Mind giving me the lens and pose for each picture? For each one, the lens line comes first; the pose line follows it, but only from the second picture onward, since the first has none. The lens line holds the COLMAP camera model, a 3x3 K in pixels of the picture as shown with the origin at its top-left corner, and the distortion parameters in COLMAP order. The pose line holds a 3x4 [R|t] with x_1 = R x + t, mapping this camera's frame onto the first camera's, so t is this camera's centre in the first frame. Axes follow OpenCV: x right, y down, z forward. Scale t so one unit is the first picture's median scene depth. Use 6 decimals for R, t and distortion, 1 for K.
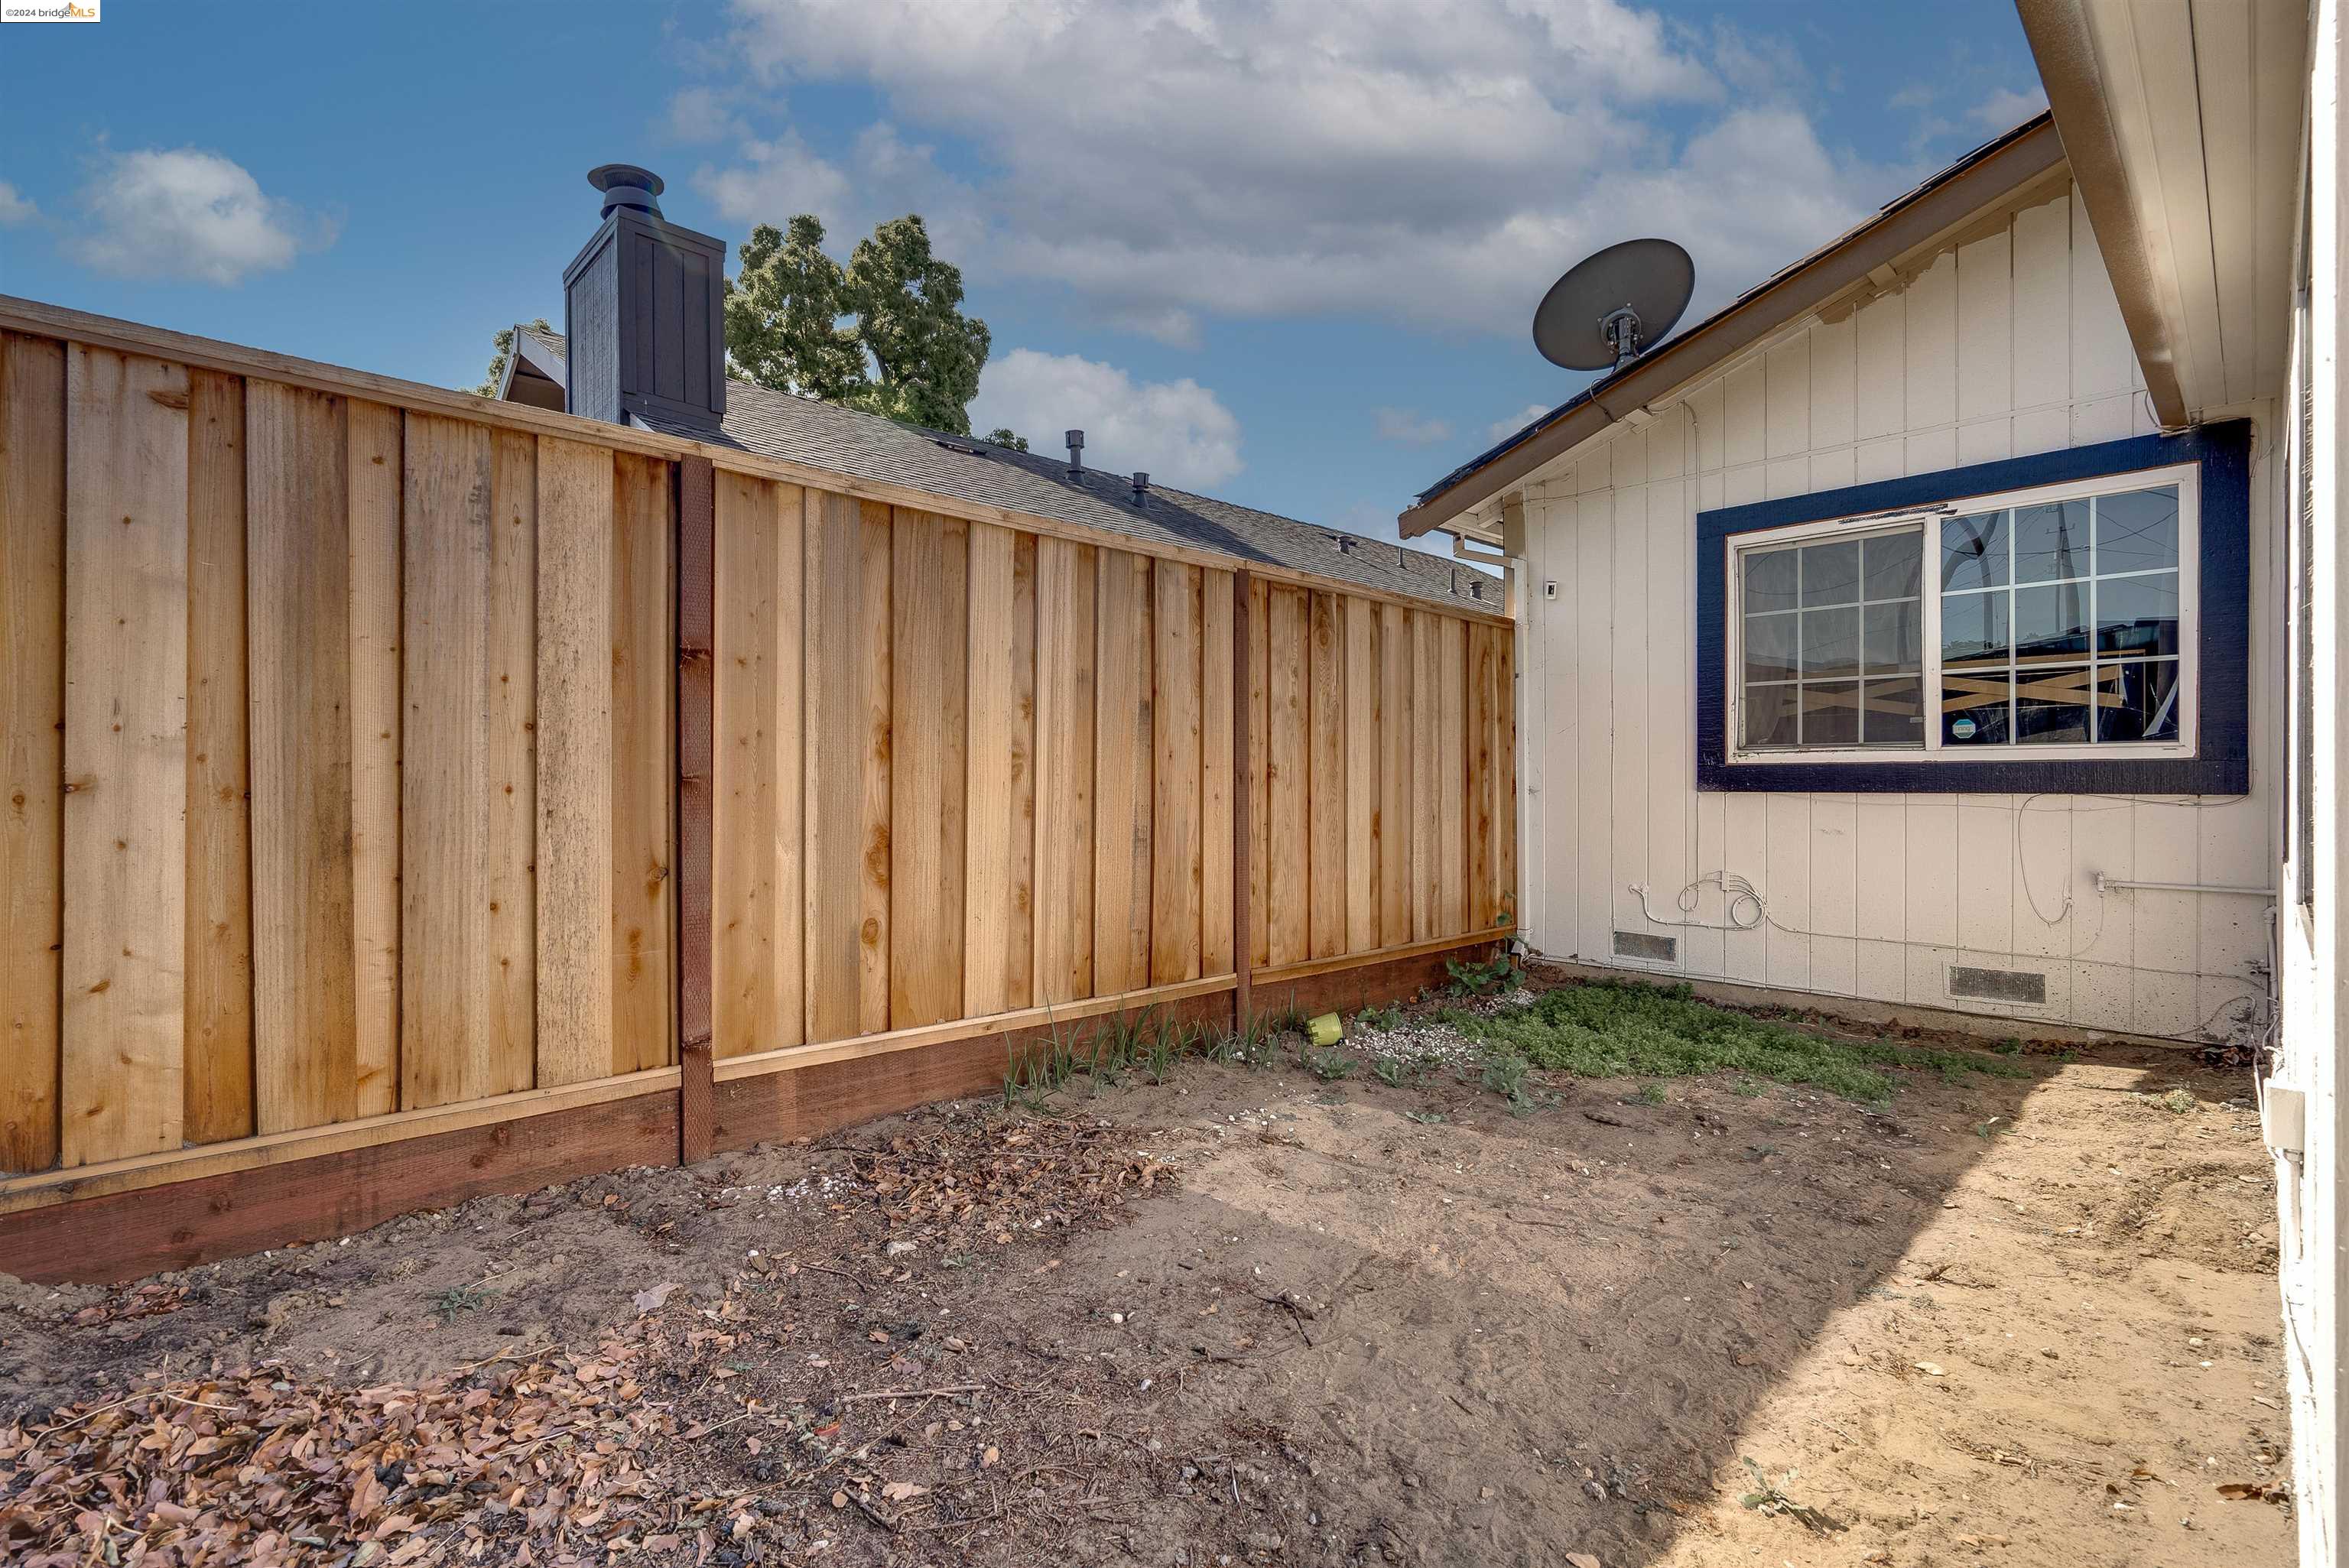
lens RADIAL K [[1068.8, 0, 1164.6], [0, 1068.8, 781.1], [0, 0, 1]] dist [-0.003099, 0.001485]
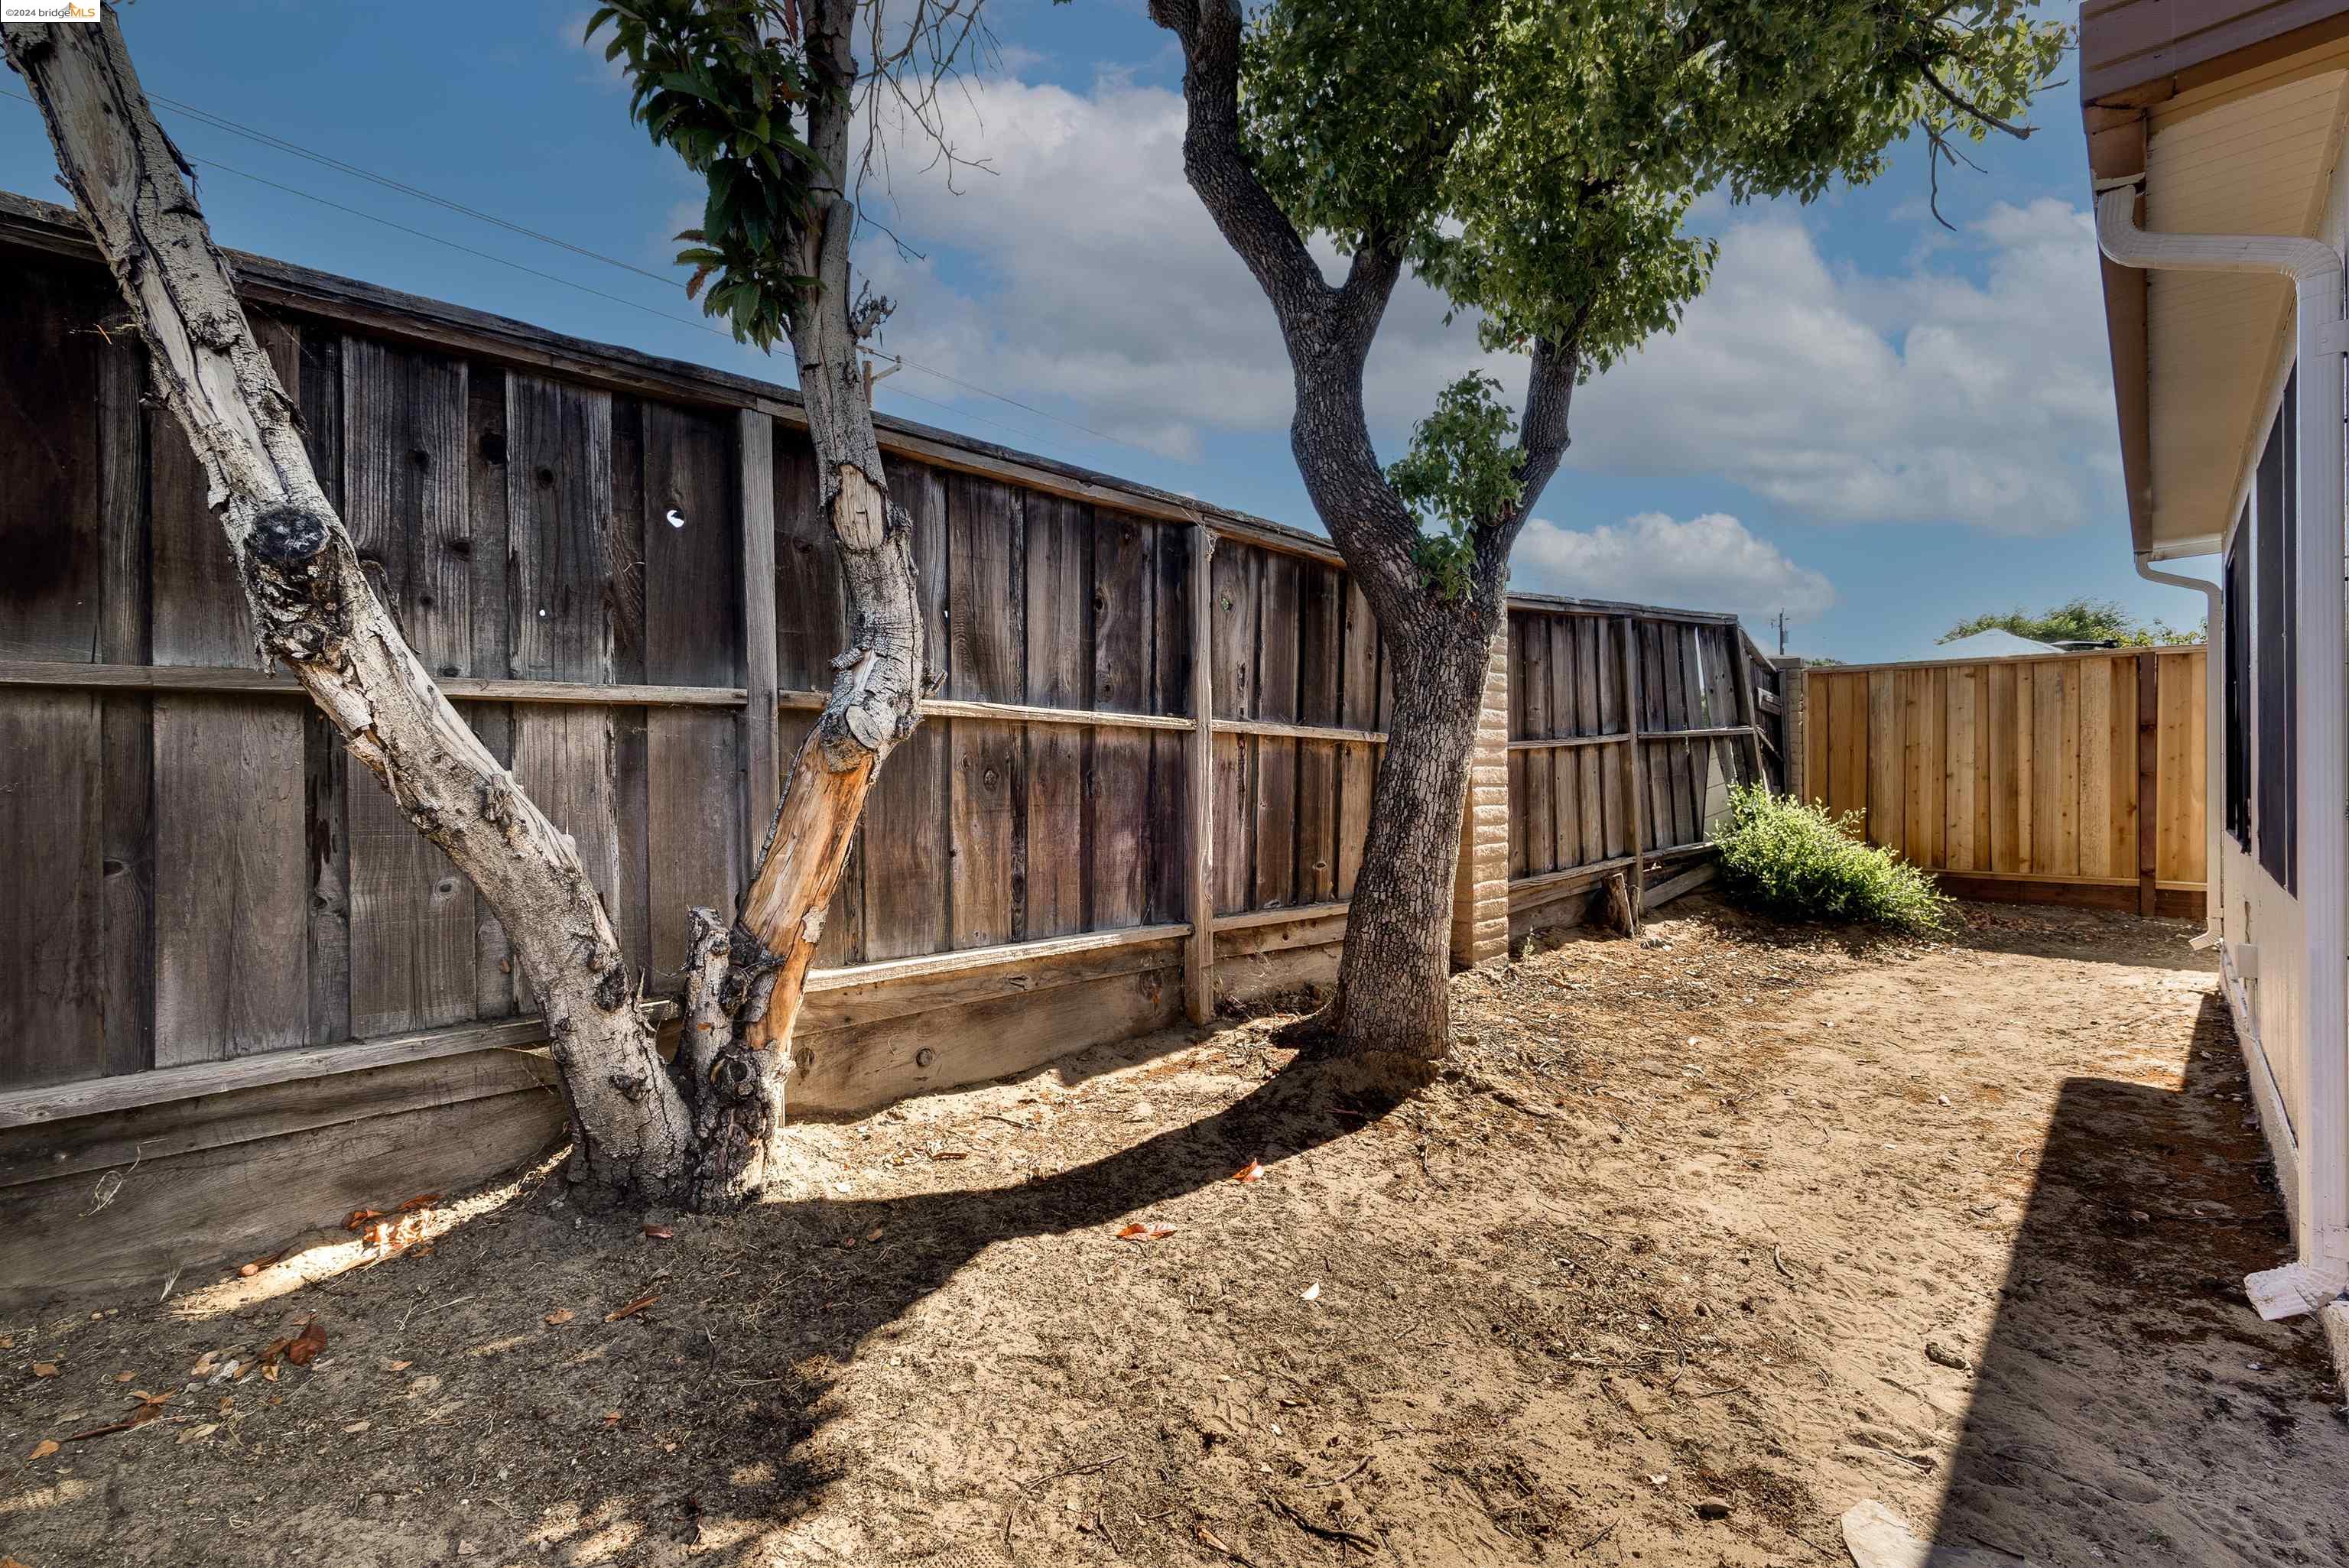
lens RADIAL K [[1068.8, 0, 1176.2], [0, 1068.8, 770.2], [0, 0, 1]] dist [-0.003099, 0.001485]
pose [[0.253469, 0.001330, -0.967343, 1.642452], [0.005790, 0.999979, 0.002892, -0.033315], [0.967326, -0.006334, 0.253456, -2.182553]]
